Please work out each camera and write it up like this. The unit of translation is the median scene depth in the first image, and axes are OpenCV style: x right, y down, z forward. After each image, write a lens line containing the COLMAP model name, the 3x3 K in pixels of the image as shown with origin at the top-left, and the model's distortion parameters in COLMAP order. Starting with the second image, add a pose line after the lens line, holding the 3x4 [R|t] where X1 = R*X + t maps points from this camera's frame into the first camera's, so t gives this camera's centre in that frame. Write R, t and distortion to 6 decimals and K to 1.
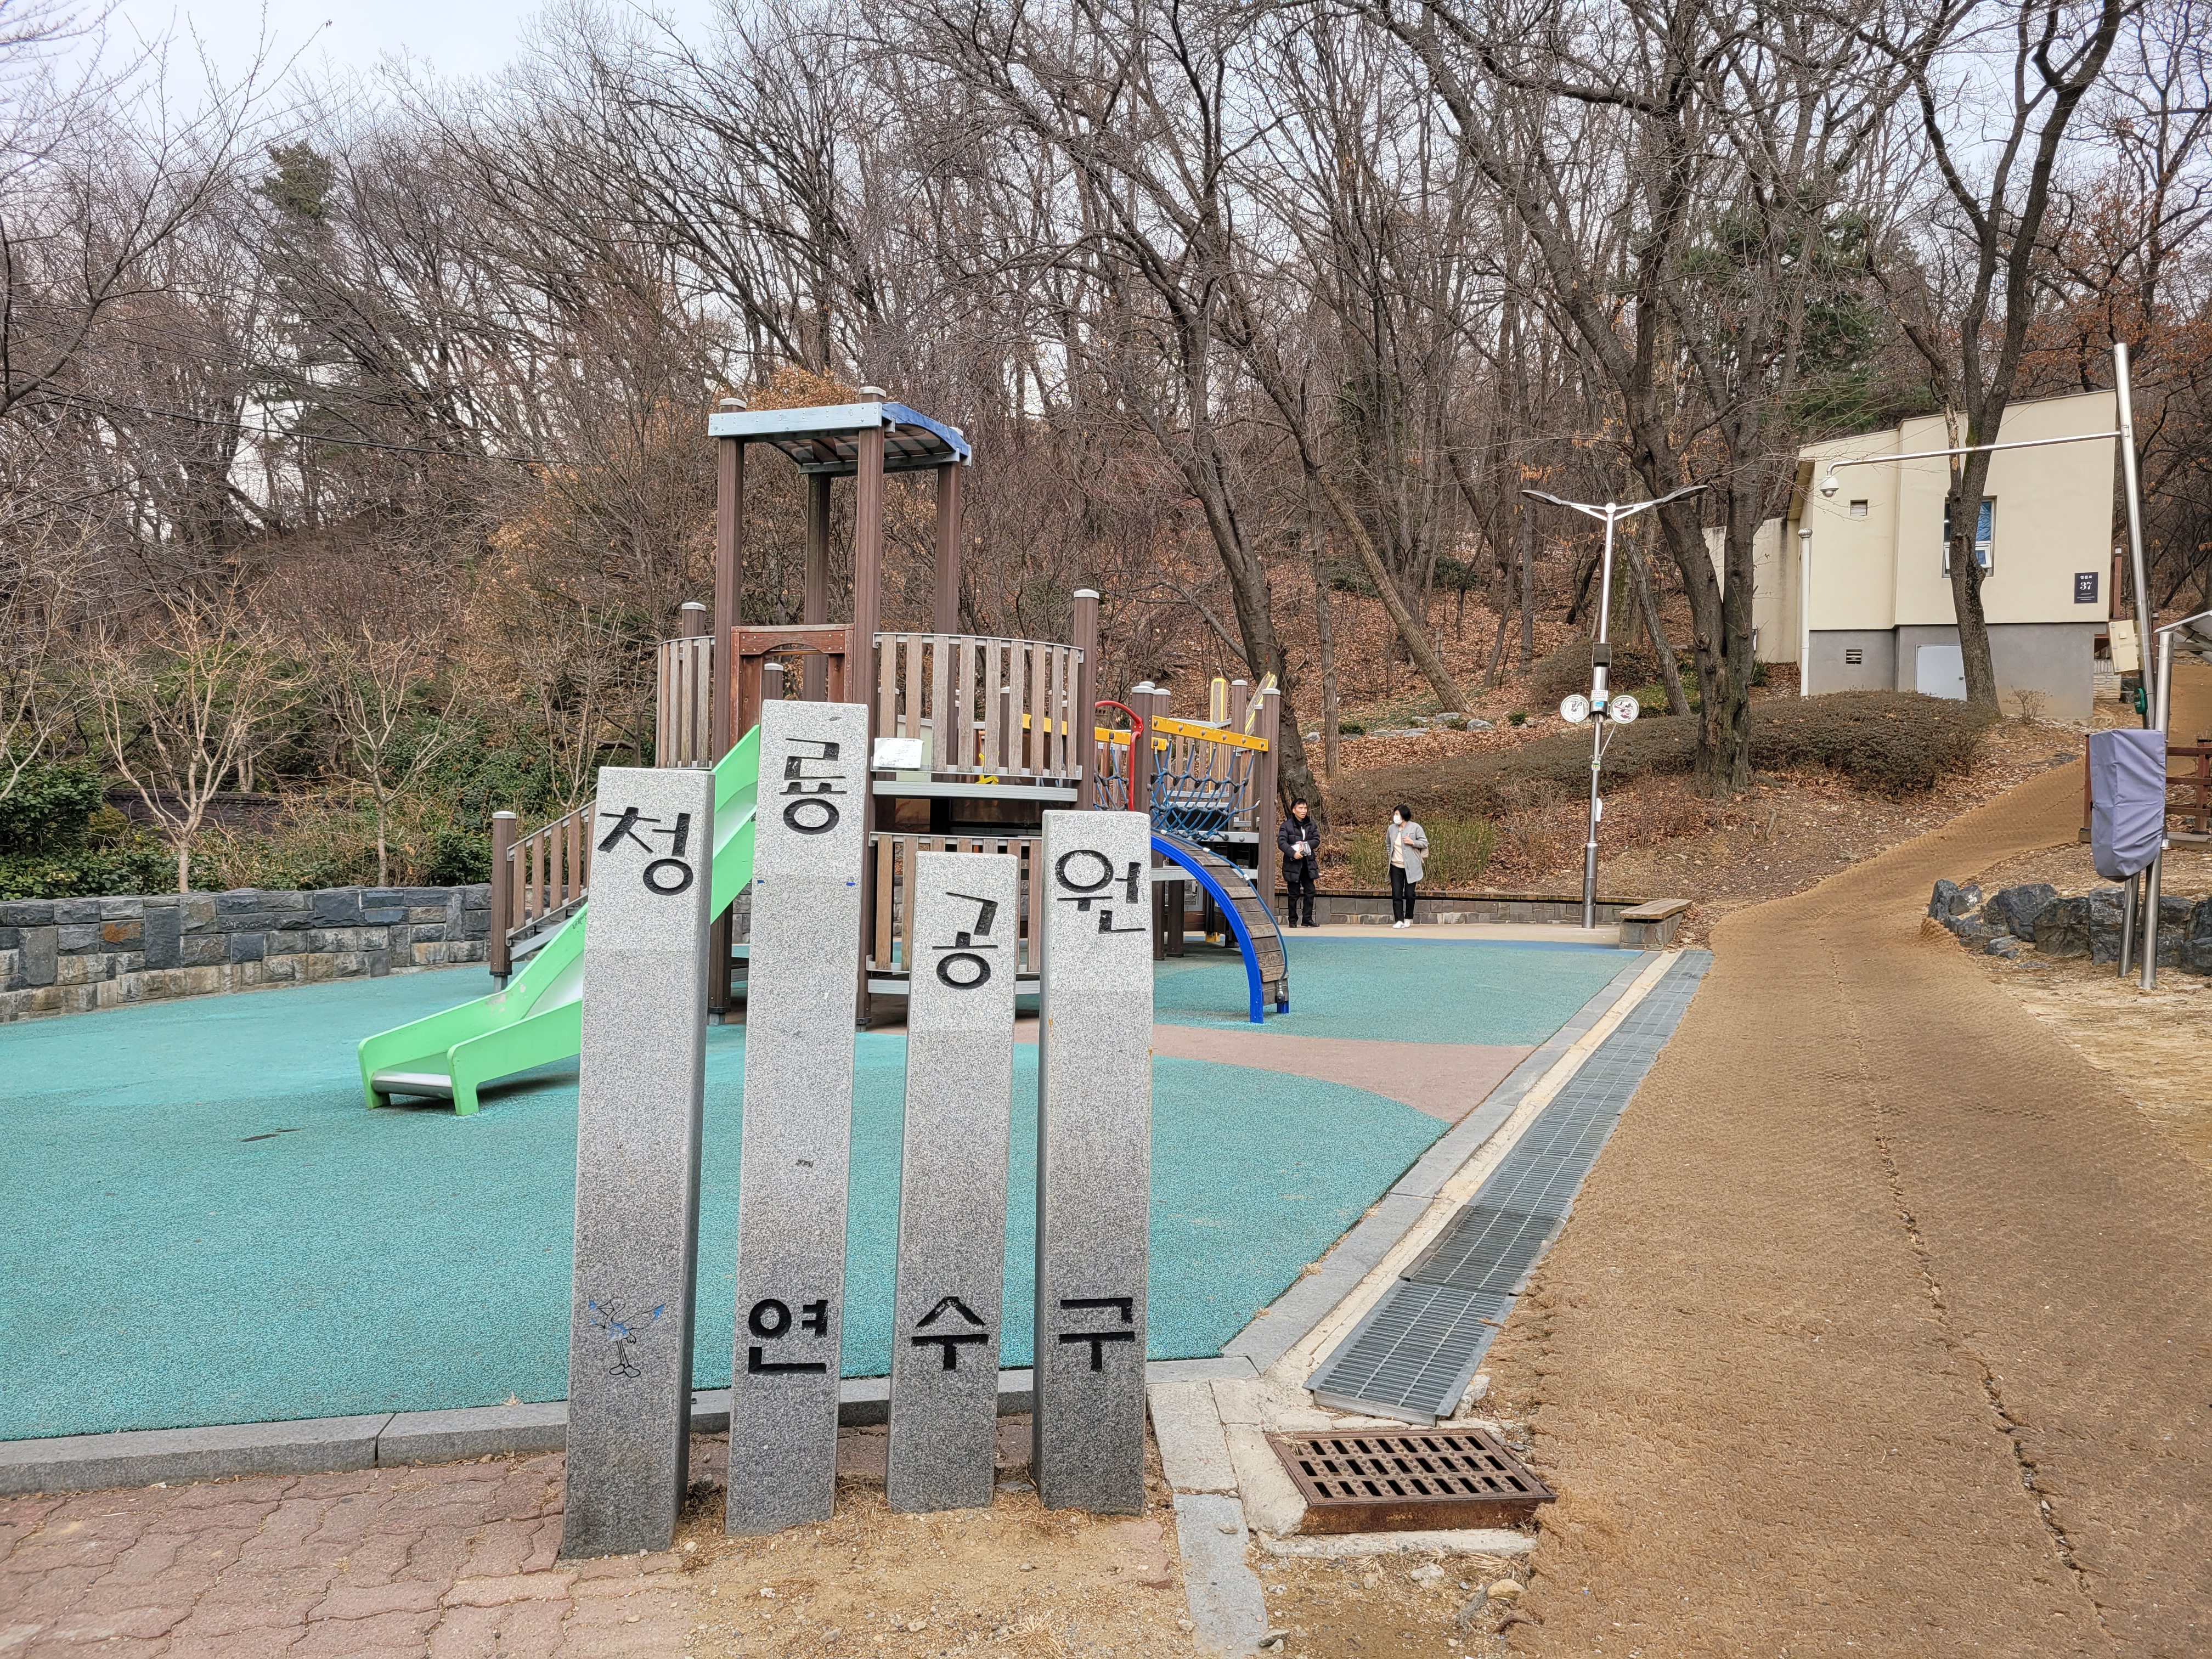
lens RADIAL K [[1665.6, 0, 1105.2], [0, 1665.6, 830.1], [0, 0, 1]] dist [0.038889, -0.011667]
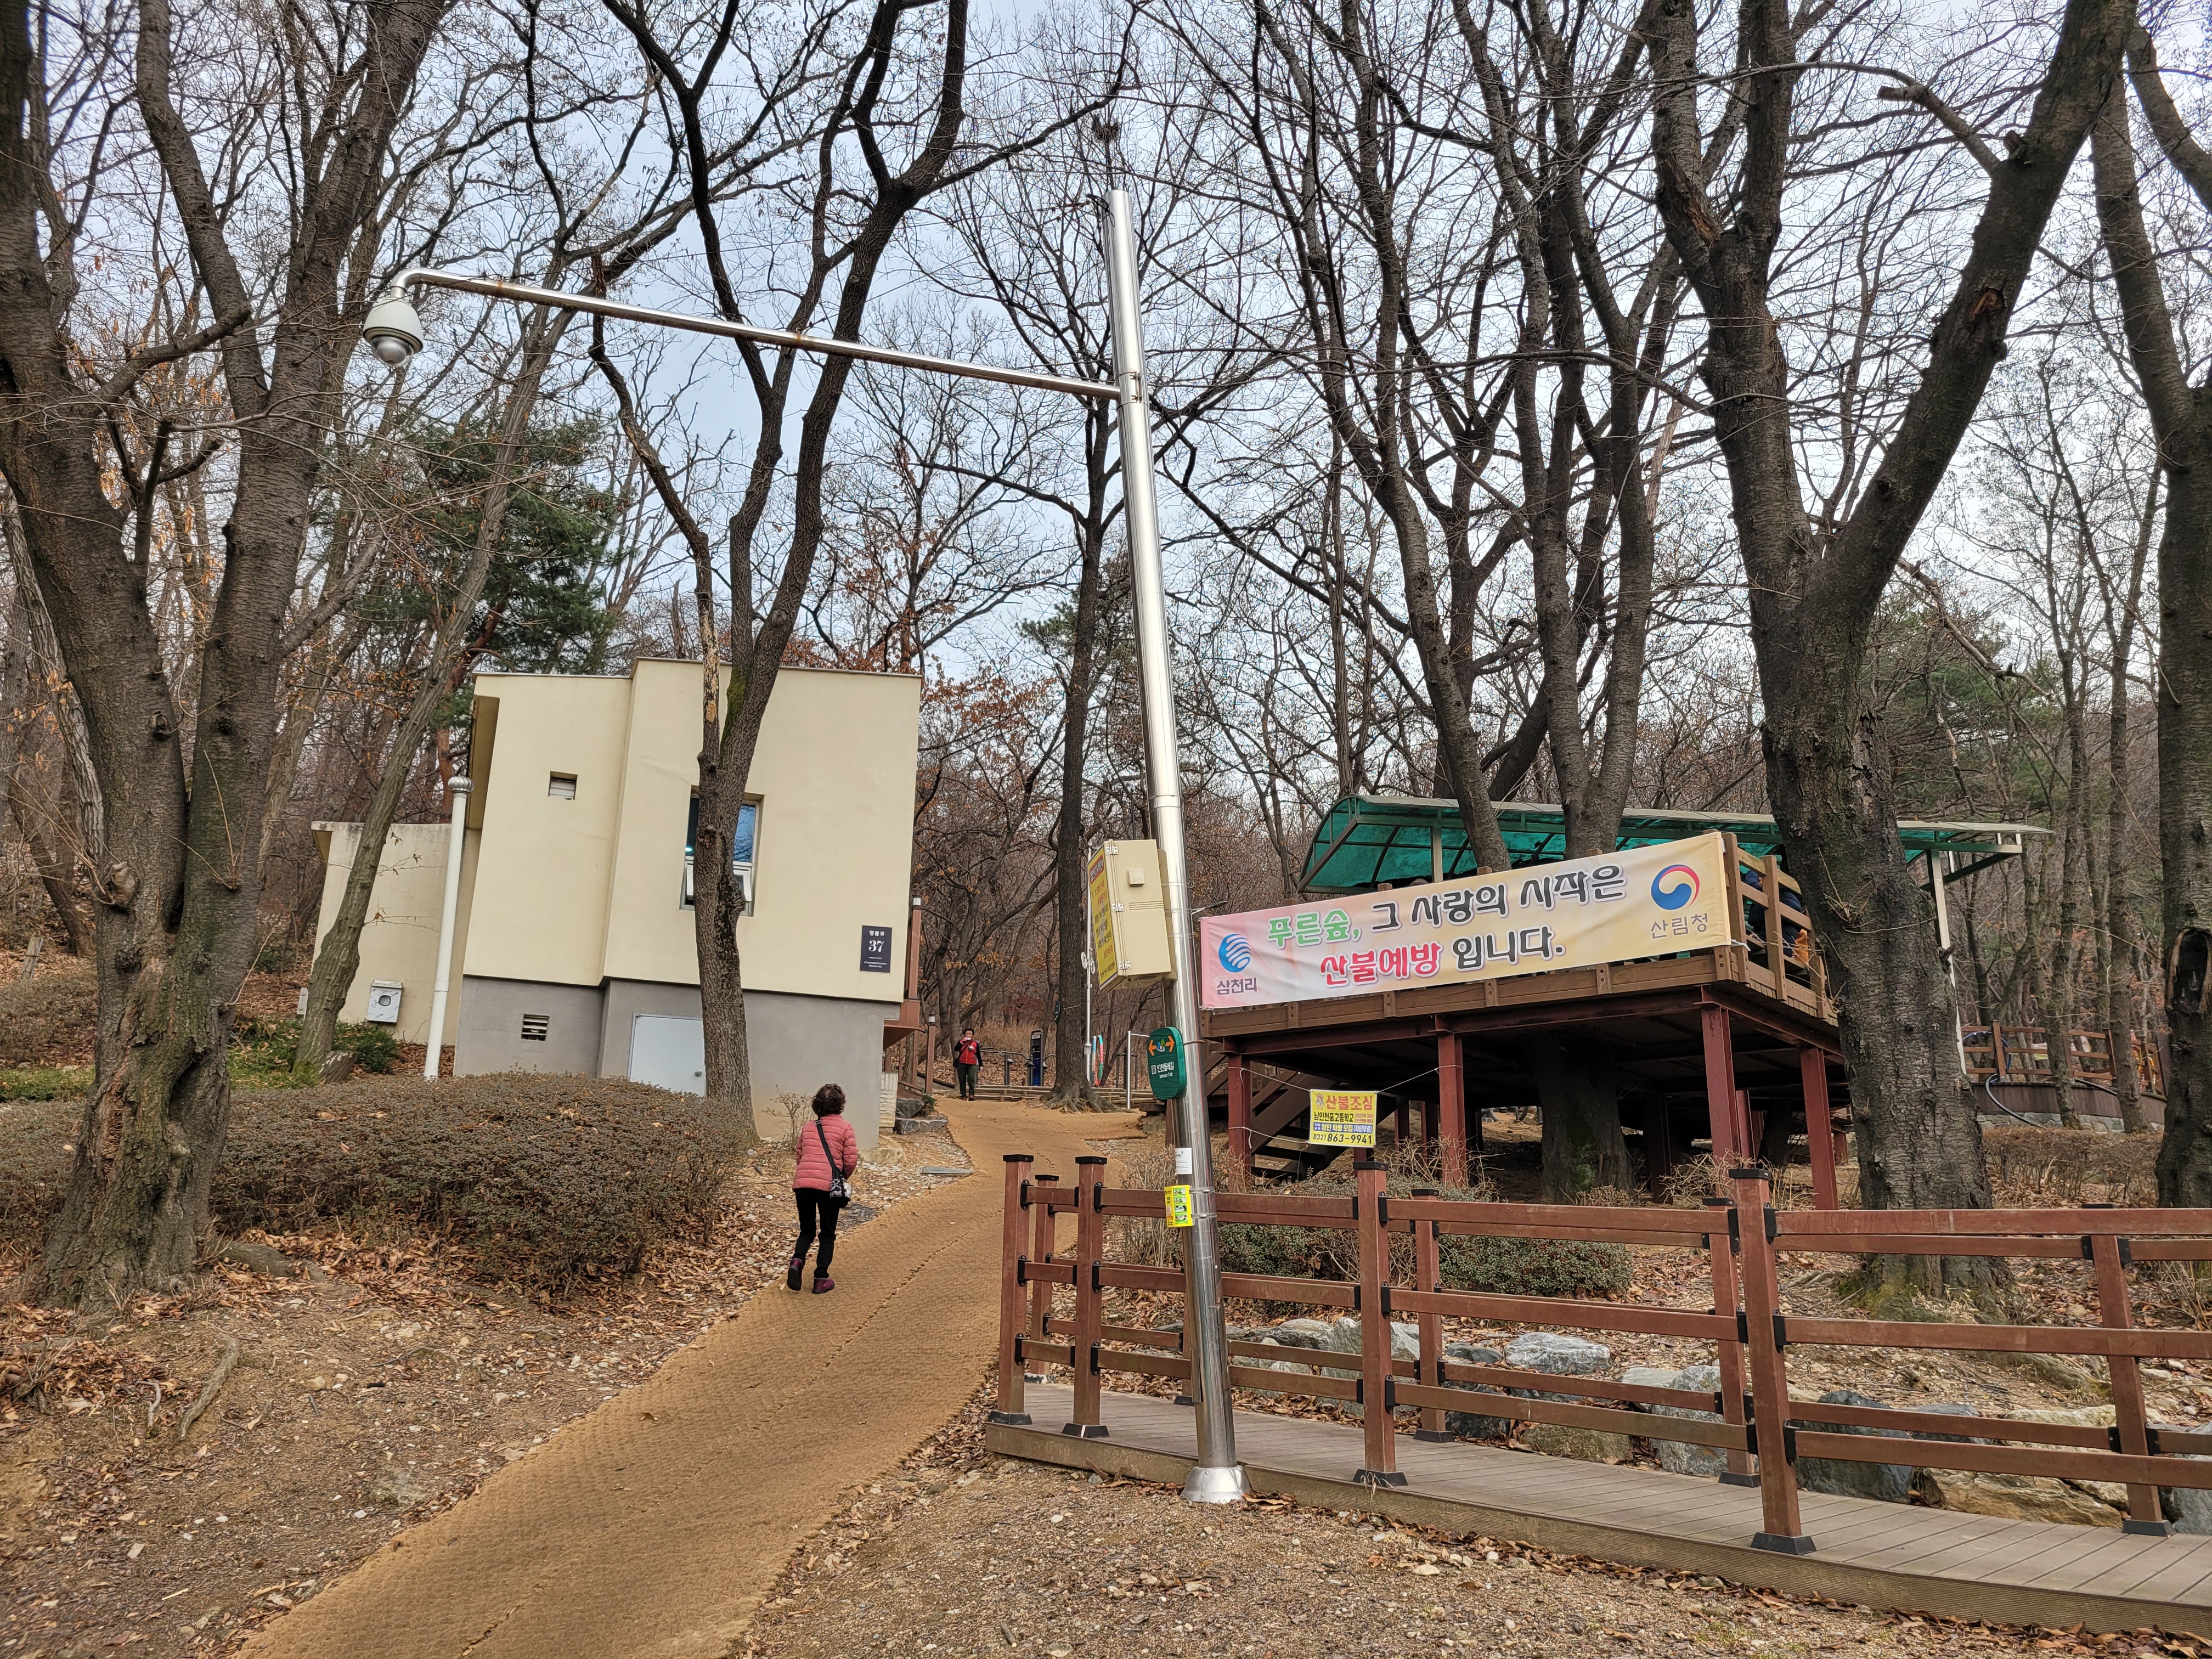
lens RADIAL K [[1665.6, 0, 1106.7], [0, 1665.6, 826.6], [0, 0, 1]] dist [0.038889, -0.011667]
pose [[0.753497, 0.169631, 0.635191, 0.230906], [0.003199, 0.965184, -0.261551, -0.019221], [-0.657443, 0.199110, 0.726721, 0.465032]]
